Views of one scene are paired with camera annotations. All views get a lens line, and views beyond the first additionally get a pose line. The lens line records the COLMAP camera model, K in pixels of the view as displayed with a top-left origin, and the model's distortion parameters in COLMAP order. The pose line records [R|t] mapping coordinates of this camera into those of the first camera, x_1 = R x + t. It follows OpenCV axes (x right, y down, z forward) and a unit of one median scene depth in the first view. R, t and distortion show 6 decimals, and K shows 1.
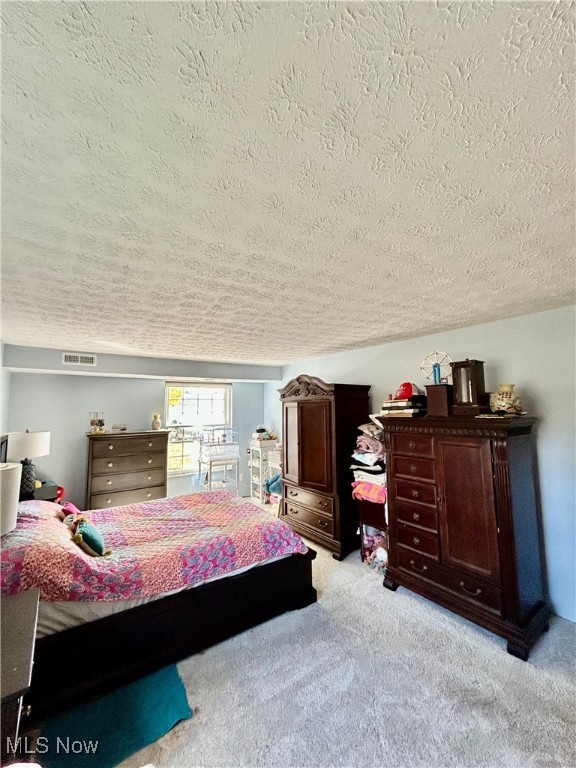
lens RADIAL K [[310.7, 0, 289.0], [0, 310.7, 382.0], [0, 0, 1]] dist [0.002779, 0.000074]
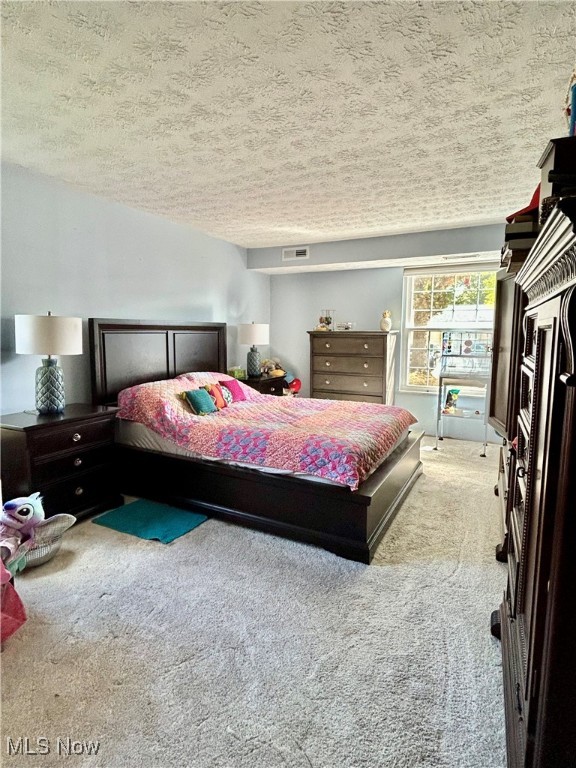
lens RADIAL K [[409.3, 0, 286.6], [0, 409.3, 379.6], [0, 0, 1]] dist [0.003922, 0.000555]
pose [[0.460225, 0.114089, -0.880441, 0.759059], [0.067469, 0.984346, 0.162820, 0.162433], [0.885235, -0.134336, 0.445323, 0.519816]]
